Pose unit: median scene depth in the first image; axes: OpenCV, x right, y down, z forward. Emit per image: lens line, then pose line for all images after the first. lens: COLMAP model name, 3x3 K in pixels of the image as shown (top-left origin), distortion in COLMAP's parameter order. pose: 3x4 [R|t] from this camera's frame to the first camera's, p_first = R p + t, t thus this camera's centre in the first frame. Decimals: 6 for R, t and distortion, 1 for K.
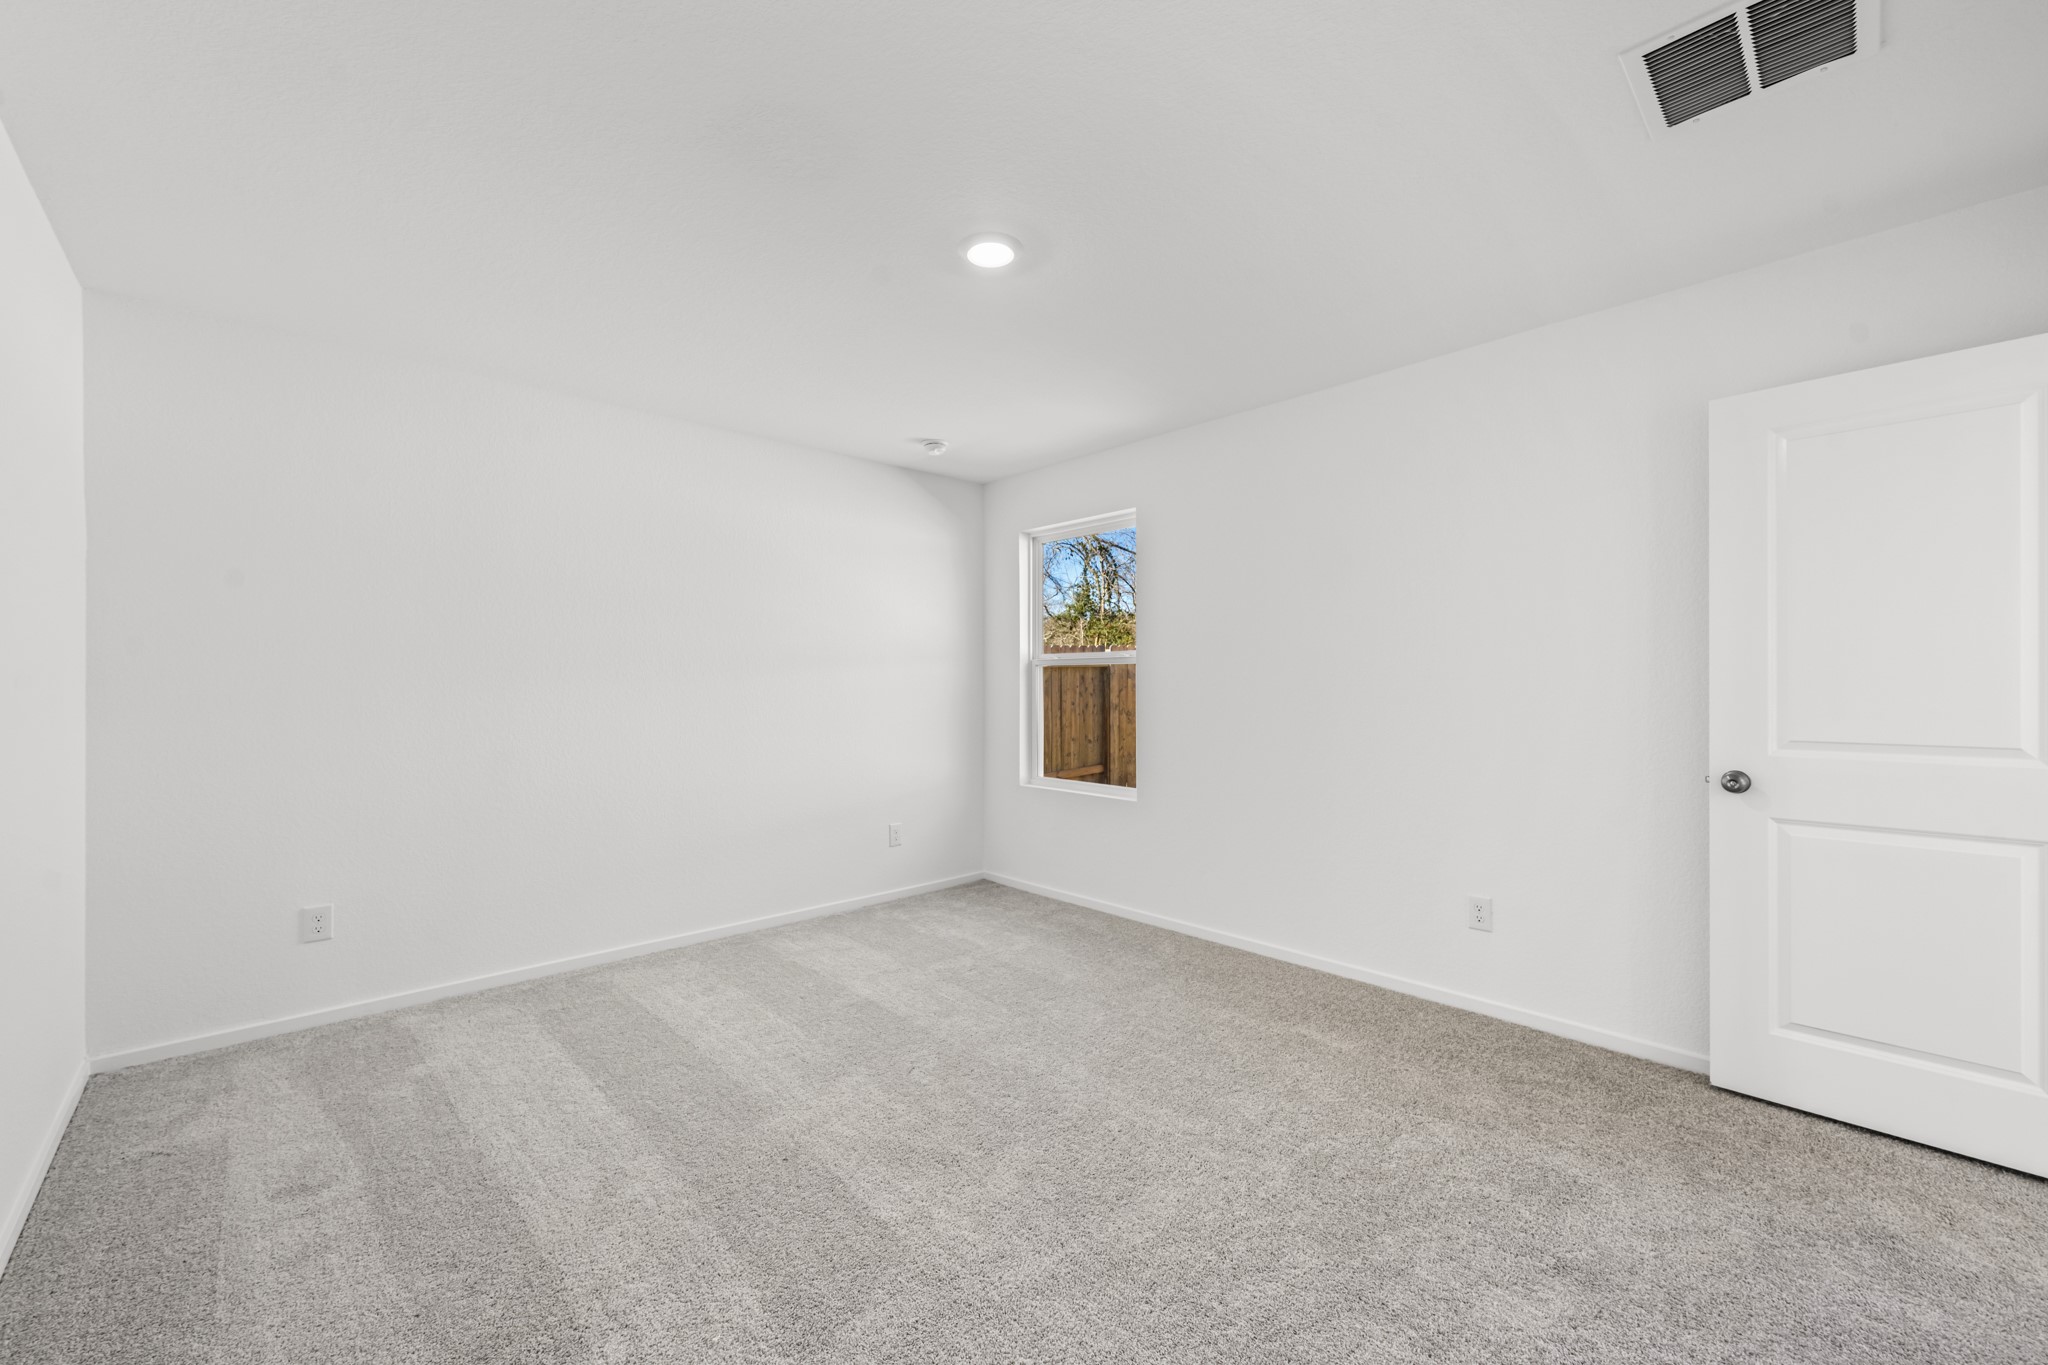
lens RADIAL K [[815.9, 0, 1024.0], [0, 815.9, 682.5], [0, 0, 1]] dist [0.001503, 0.000471]
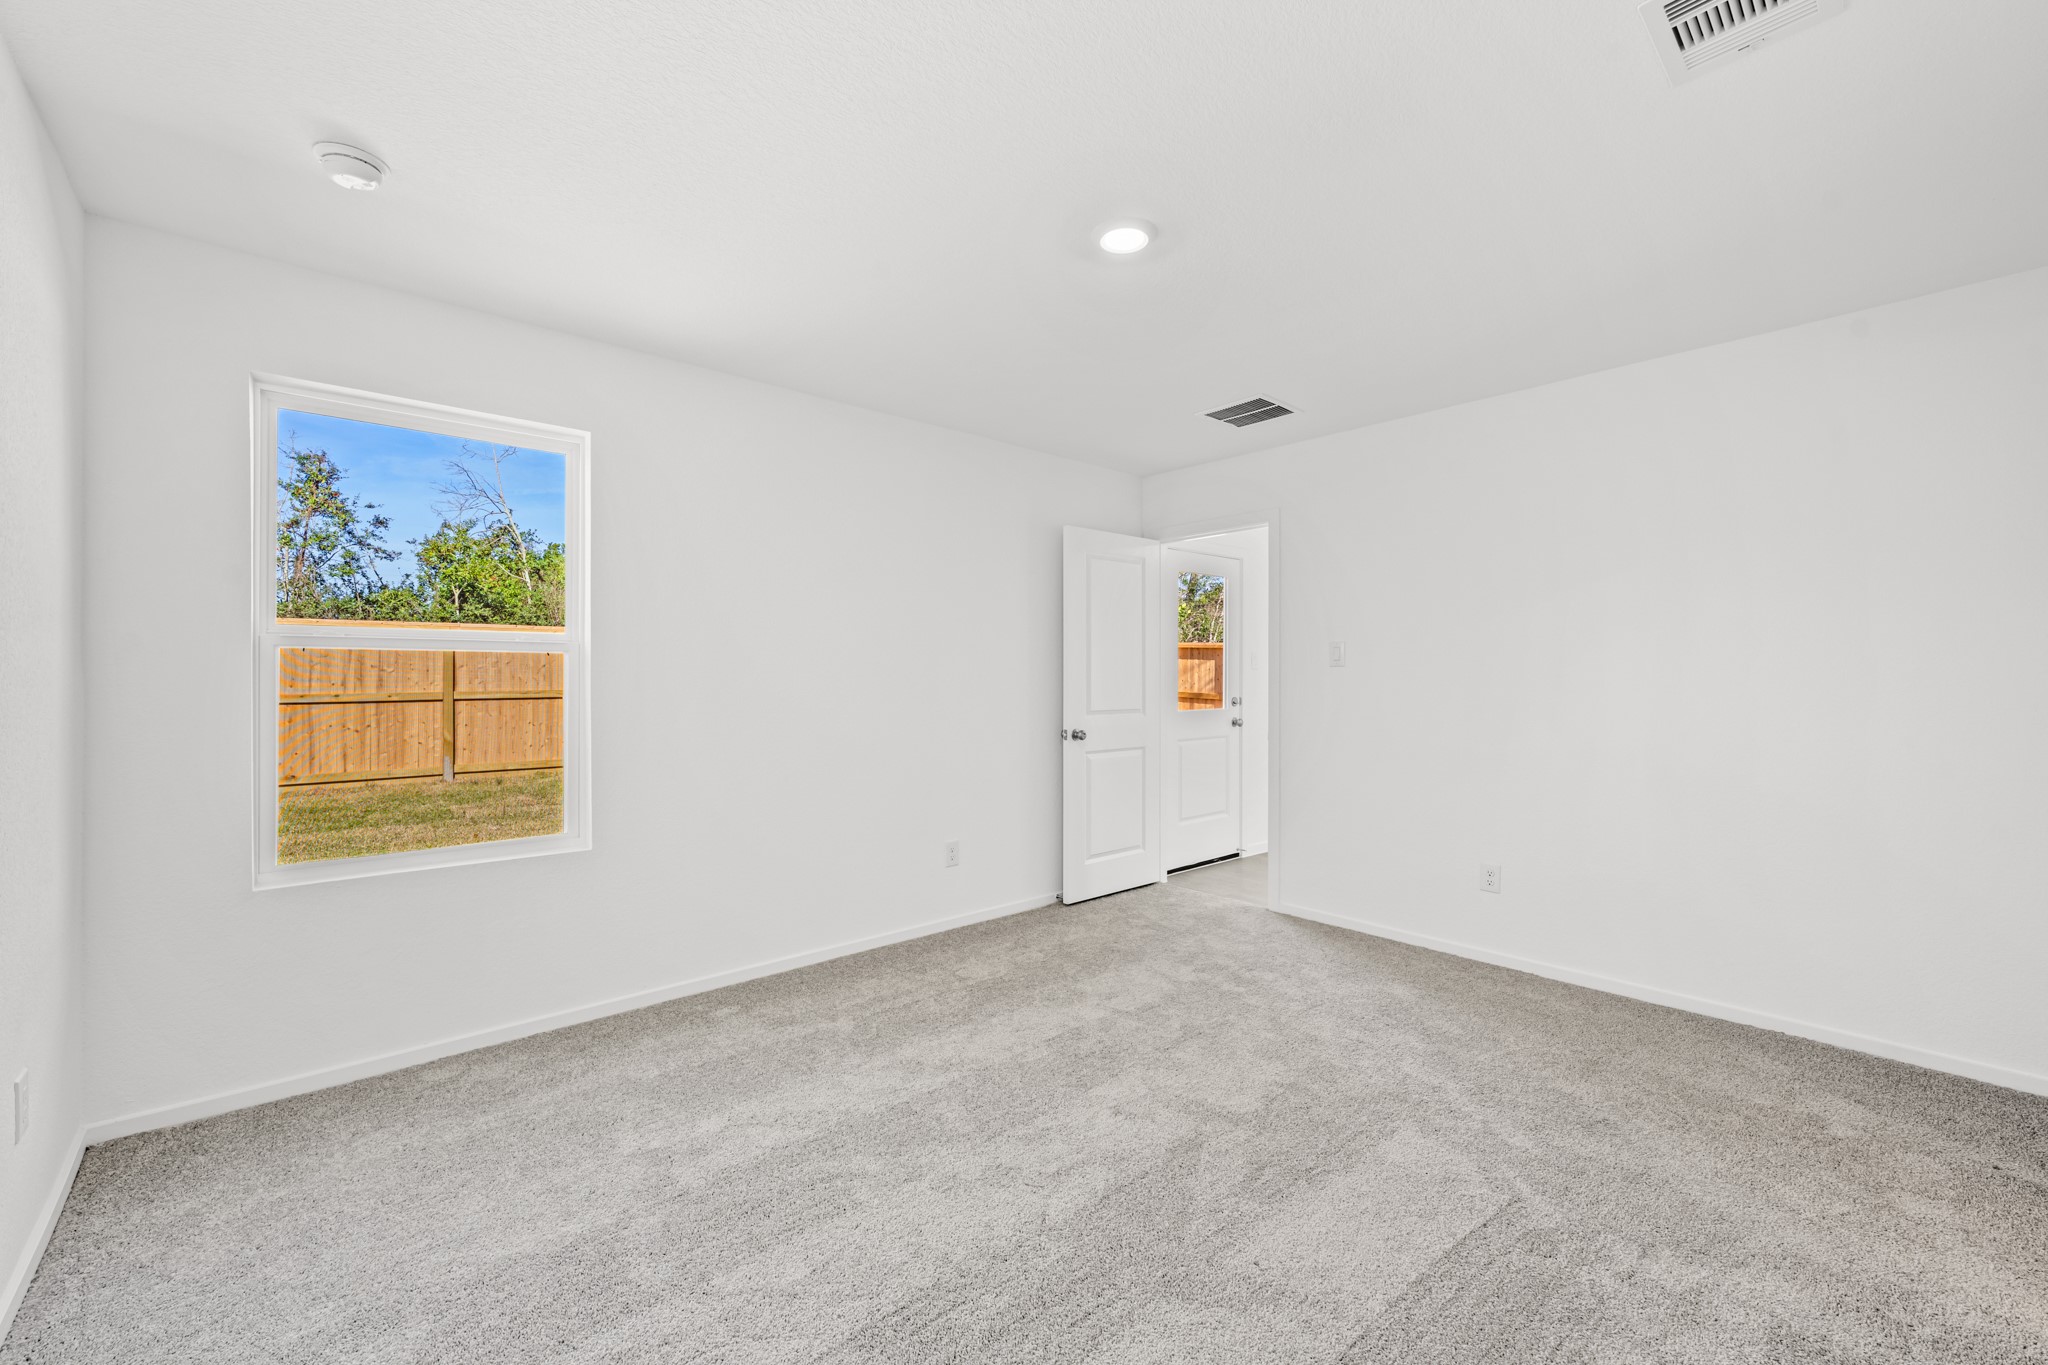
lens RADIAL K [[815.9, 0, 1024.0], [0, 815.9, 682.5], [0, 0, 1]] dist [0.001503, 0.000471]
pose [[0.026570, -0.004127, 0.999638, -0.913814], [0.002185, 0.999989, 0.004071, -0.004782], [-0.999645, 0.002076, 0.026579, 0.992500]]
